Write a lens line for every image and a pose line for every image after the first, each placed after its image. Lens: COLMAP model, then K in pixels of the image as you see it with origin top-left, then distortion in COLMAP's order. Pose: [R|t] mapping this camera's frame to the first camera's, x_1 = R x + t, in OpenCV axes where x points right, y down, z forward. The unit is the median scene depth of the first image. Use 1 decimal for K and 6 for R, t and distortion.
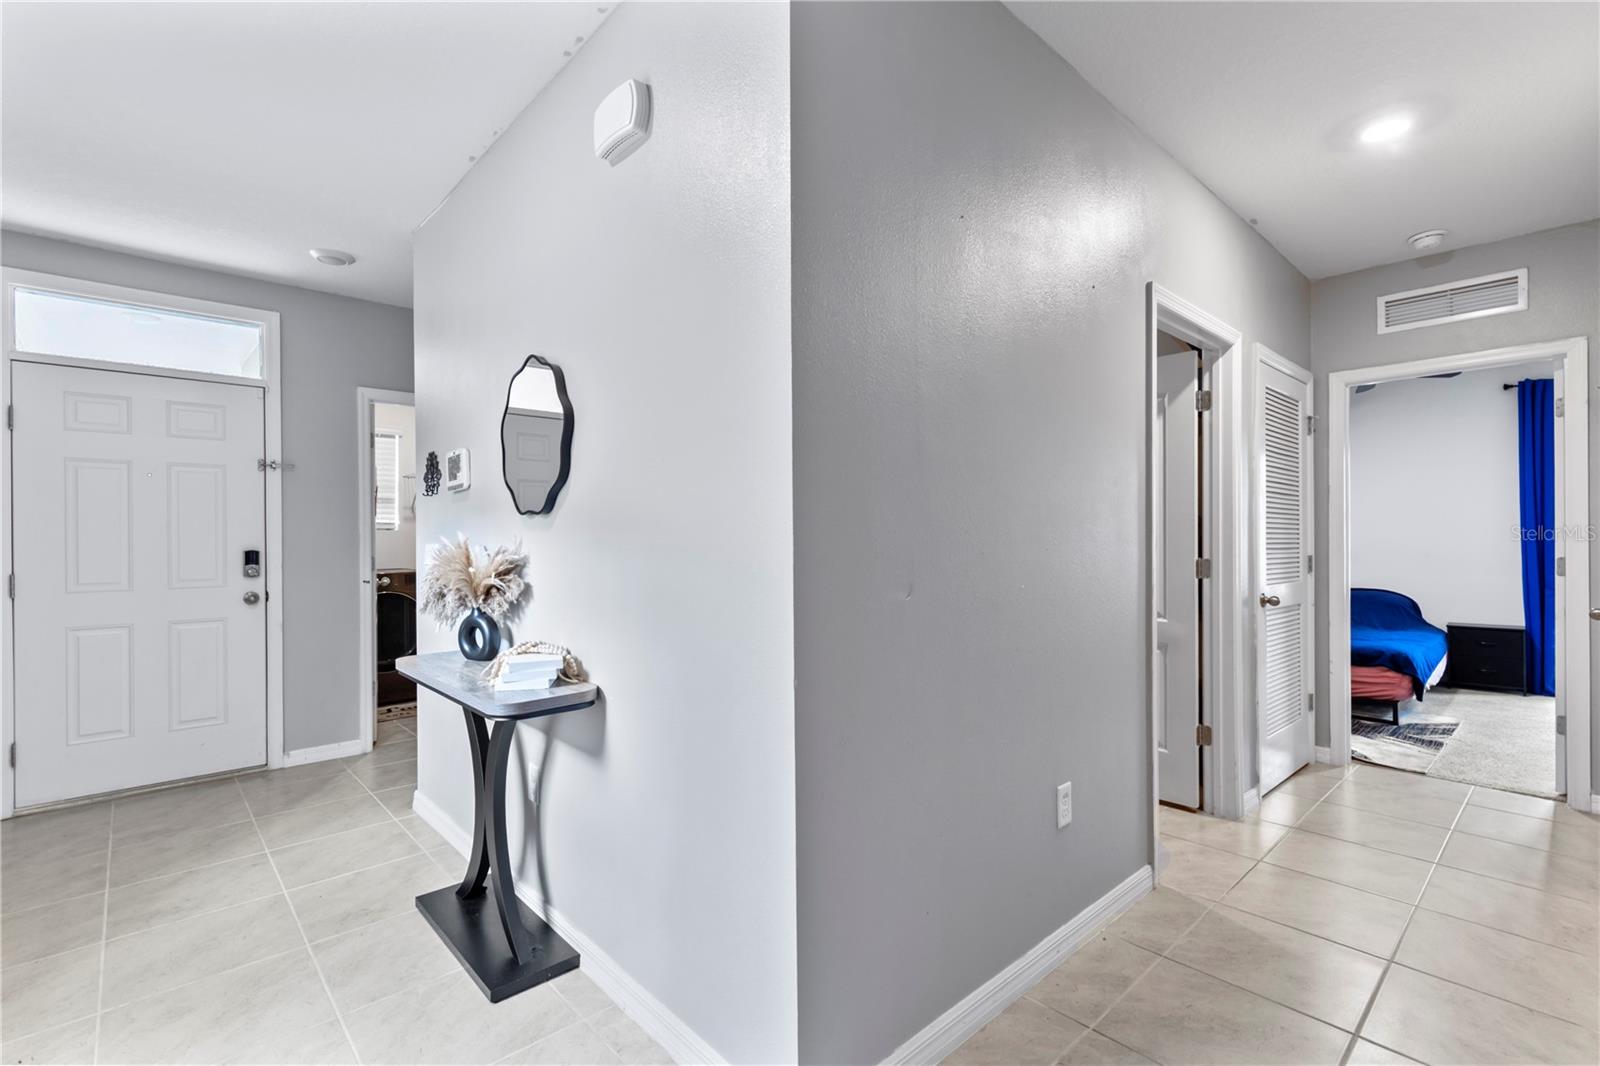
lens RADIAL K [[729.6, 0, 806.6], [0, 729.6, 526.5], [0, 0, 1]] dist [0.008725, -0.001522]
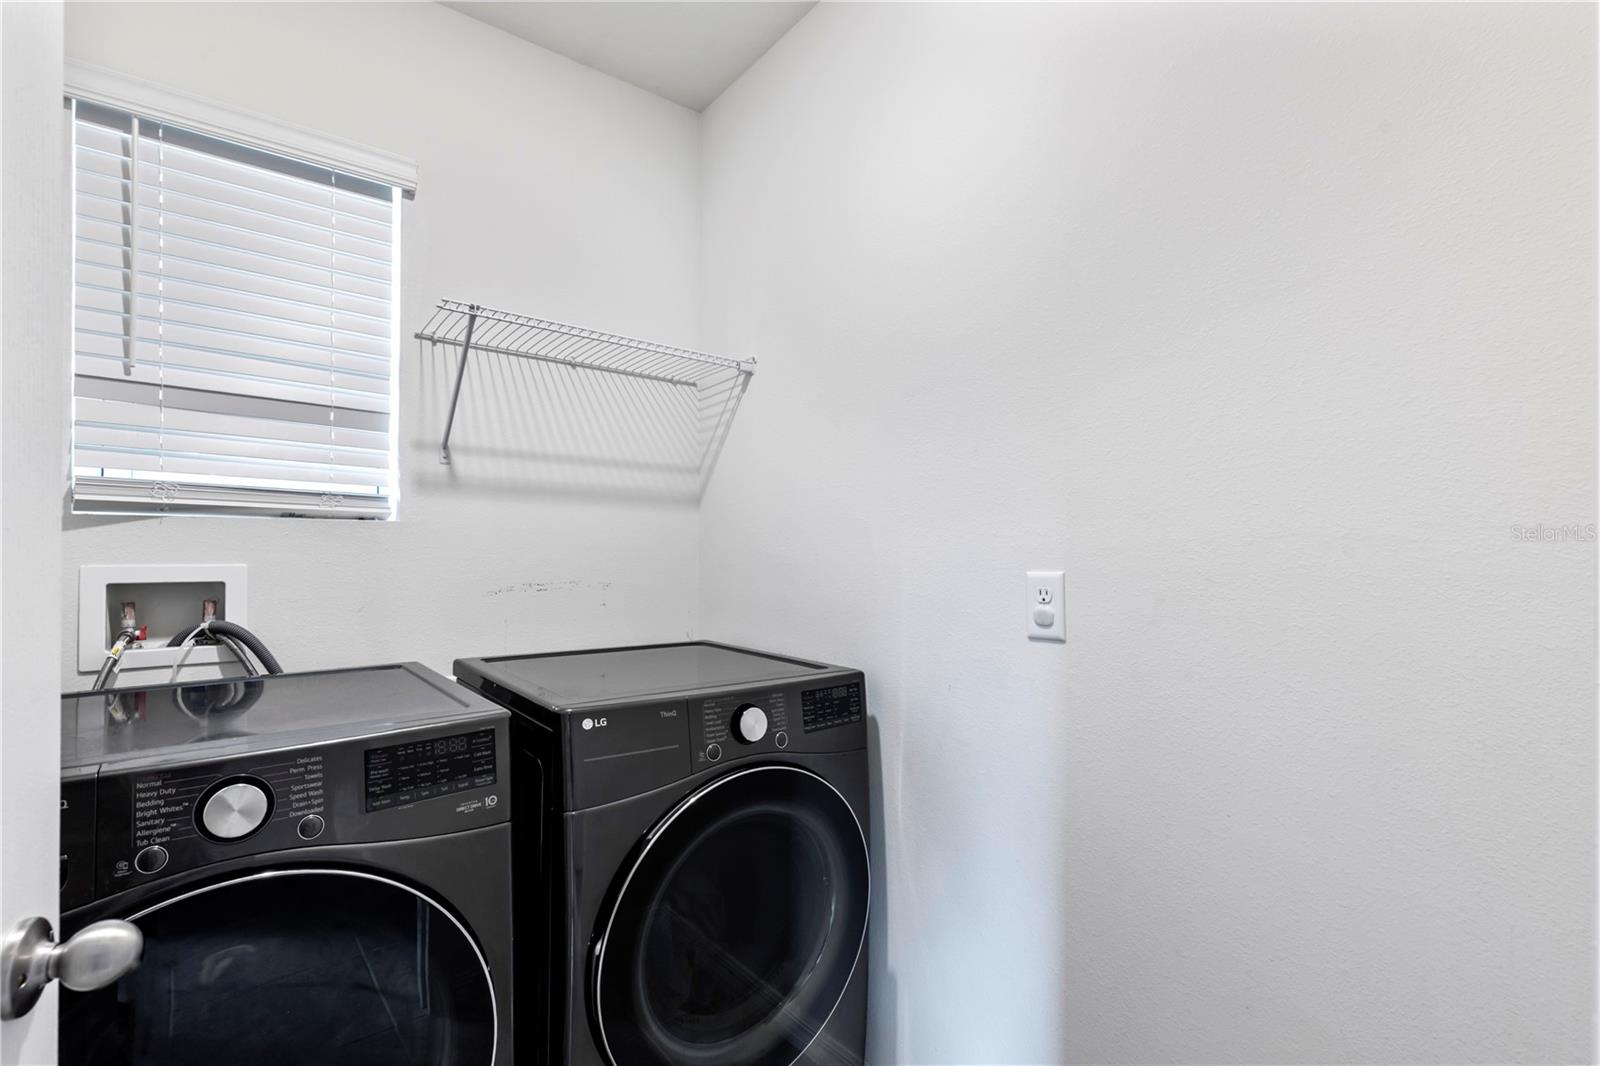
lens RADIAL K [[729.6, 0, 801.9], [0, 729.6, 535.3], [0, 0, 1]] dist [0.008725, -0.001522]
pose [[0.996044, 0.014179, -0.087726, -0.373400], [-0.015033, 0.999846, -0.009074, 0.010800], [0.087584, 0.010357, 0.996103, 0.726814]]
